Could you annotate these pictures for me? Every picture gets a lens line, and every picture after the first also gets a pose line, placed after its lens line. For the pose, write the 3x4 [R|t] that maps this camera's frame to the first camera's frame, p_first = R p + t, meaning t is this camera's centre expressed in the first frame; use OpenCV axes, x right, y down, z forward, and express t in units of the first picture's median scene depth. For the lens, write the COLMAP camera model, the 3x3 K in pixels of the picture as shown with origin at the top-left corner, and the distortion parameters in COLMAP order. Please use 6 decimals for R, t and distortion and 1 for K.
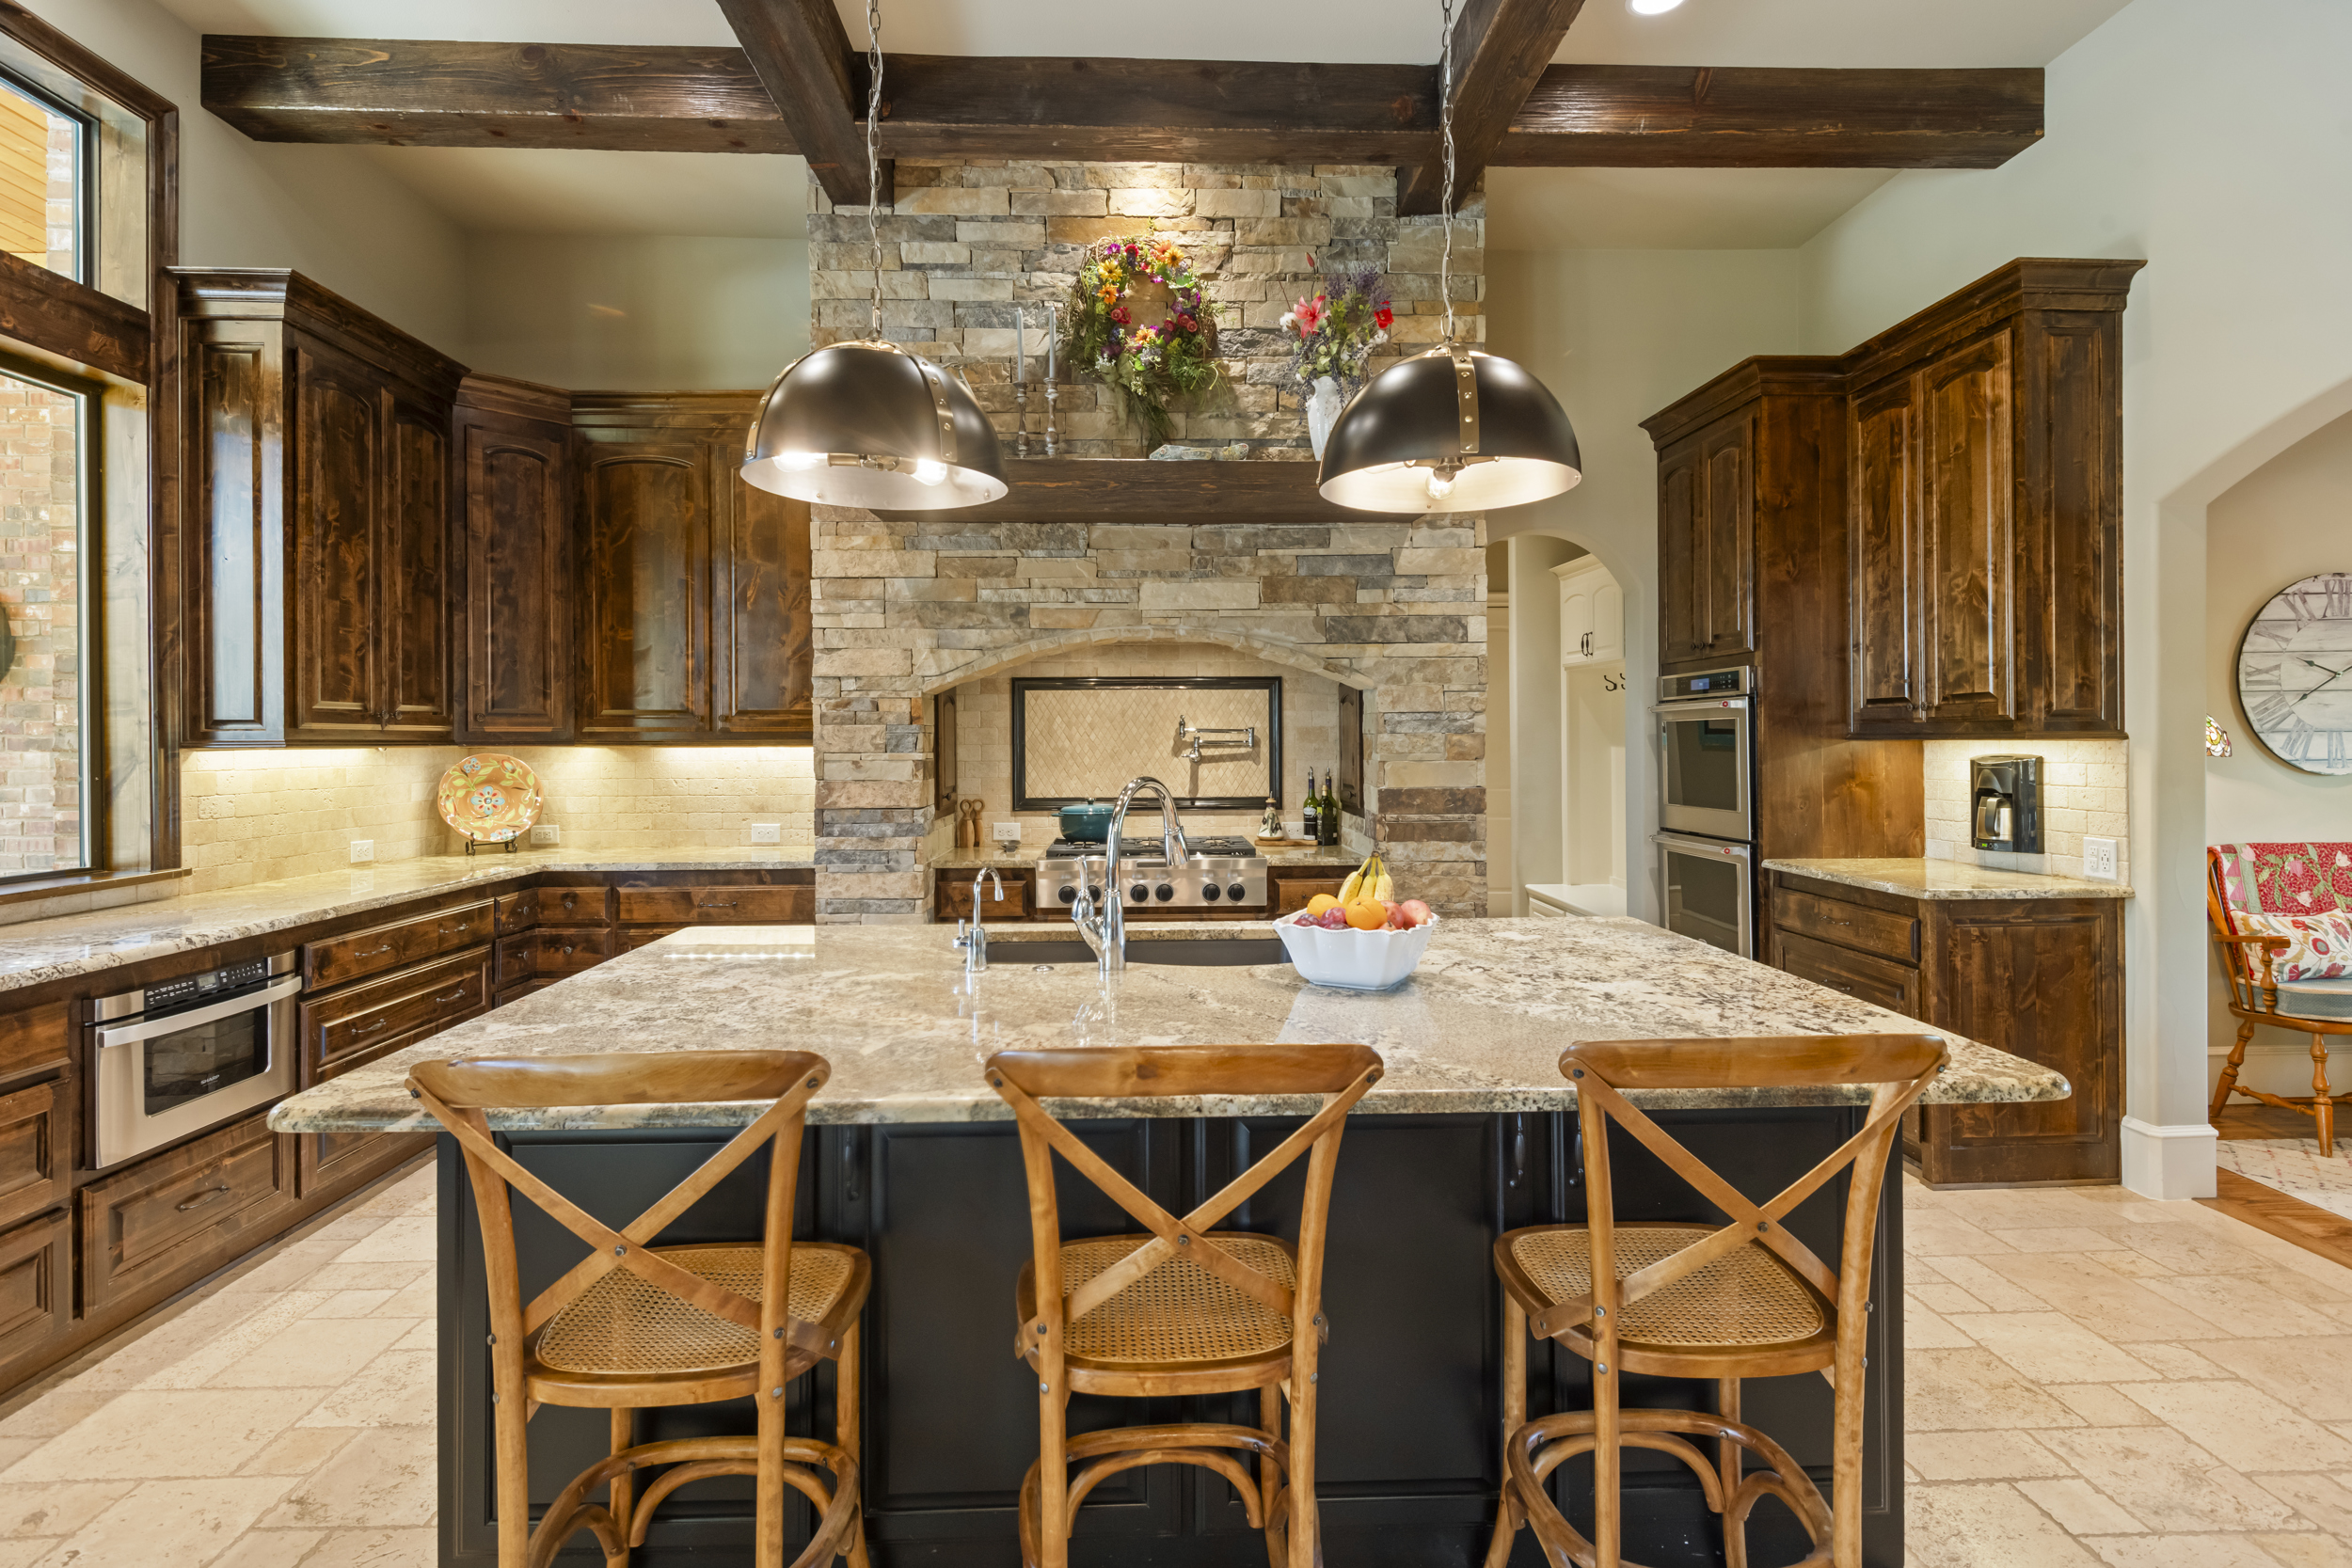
lens RADIAL K [[1140.5, 0, 1177.1], [0, 1140.5, 739.6], [0, 0, 1]] dist [0.016554, -0.011306]
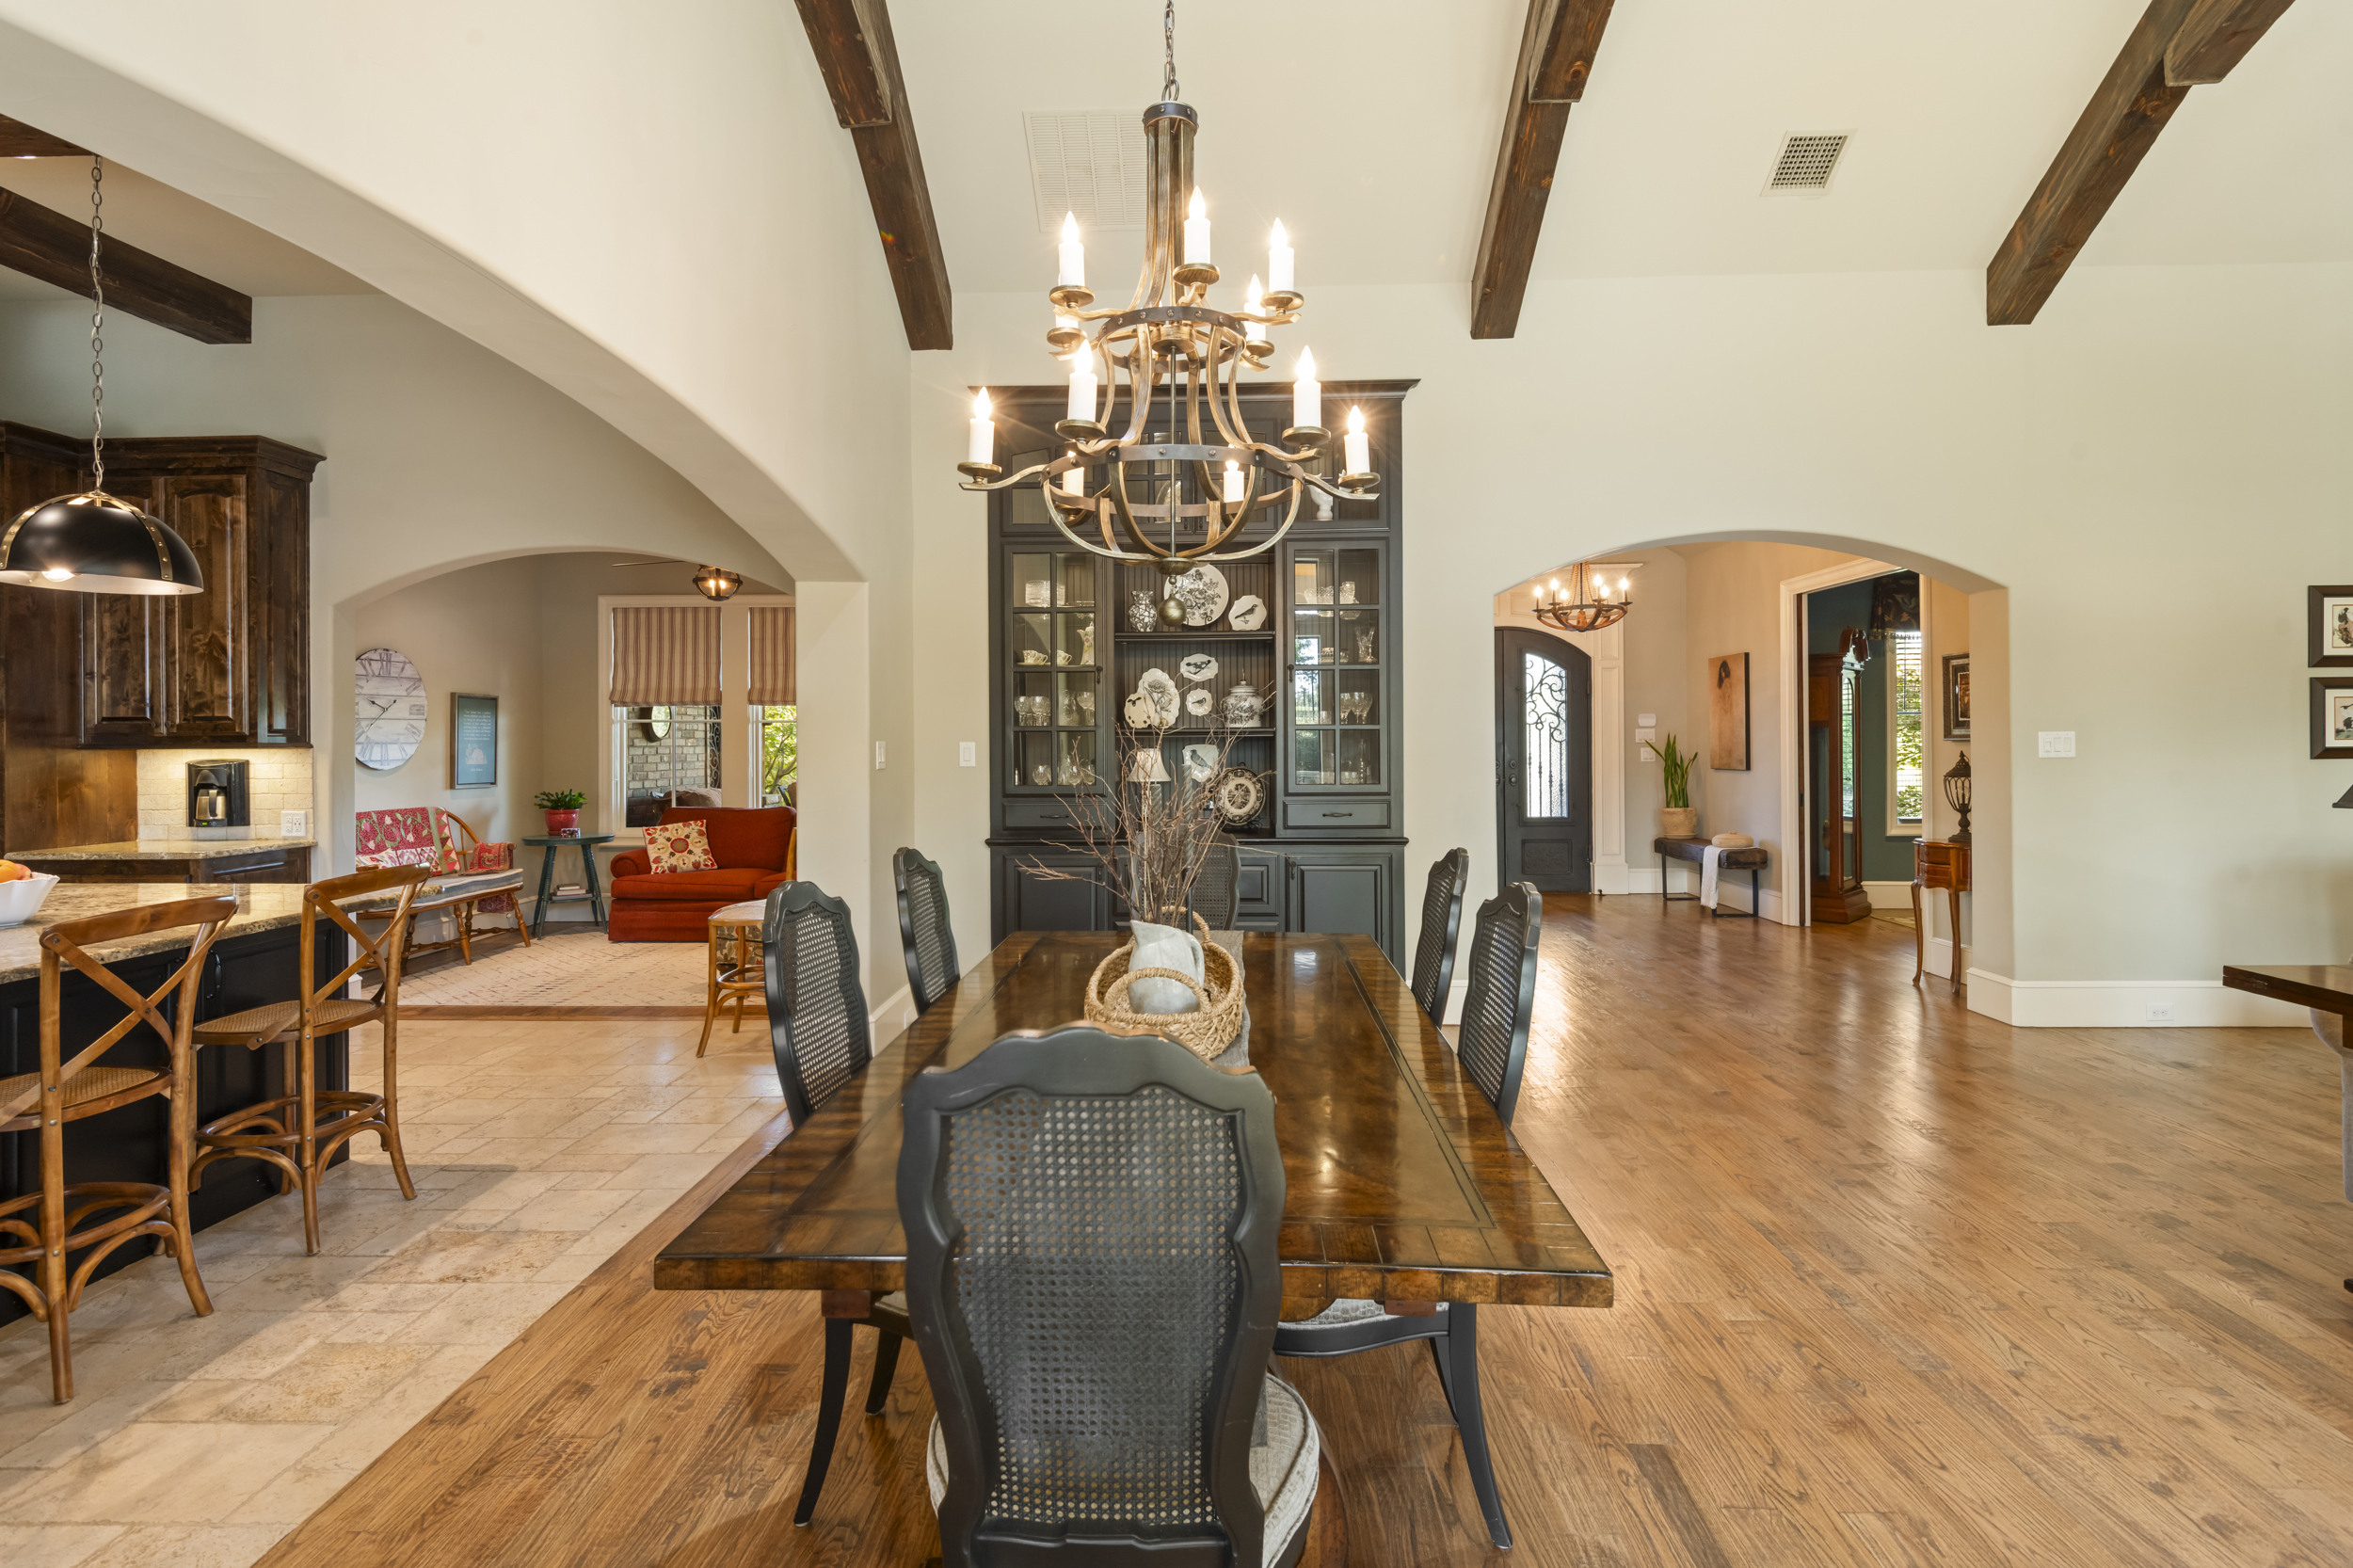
lens RADIAL K [[1141.1, 0, 1175.4], [0, 1141.1, 736.1], [0, 0, 1]] dist [0.016554, -0.011306]
pose [[0.070916, 0.008880, 0.997443, -0.576288], [0.007420, 0.999928, -0.009430, 0.006161], [-0.997455, 0.008070, 0.070845, -0.268774]]
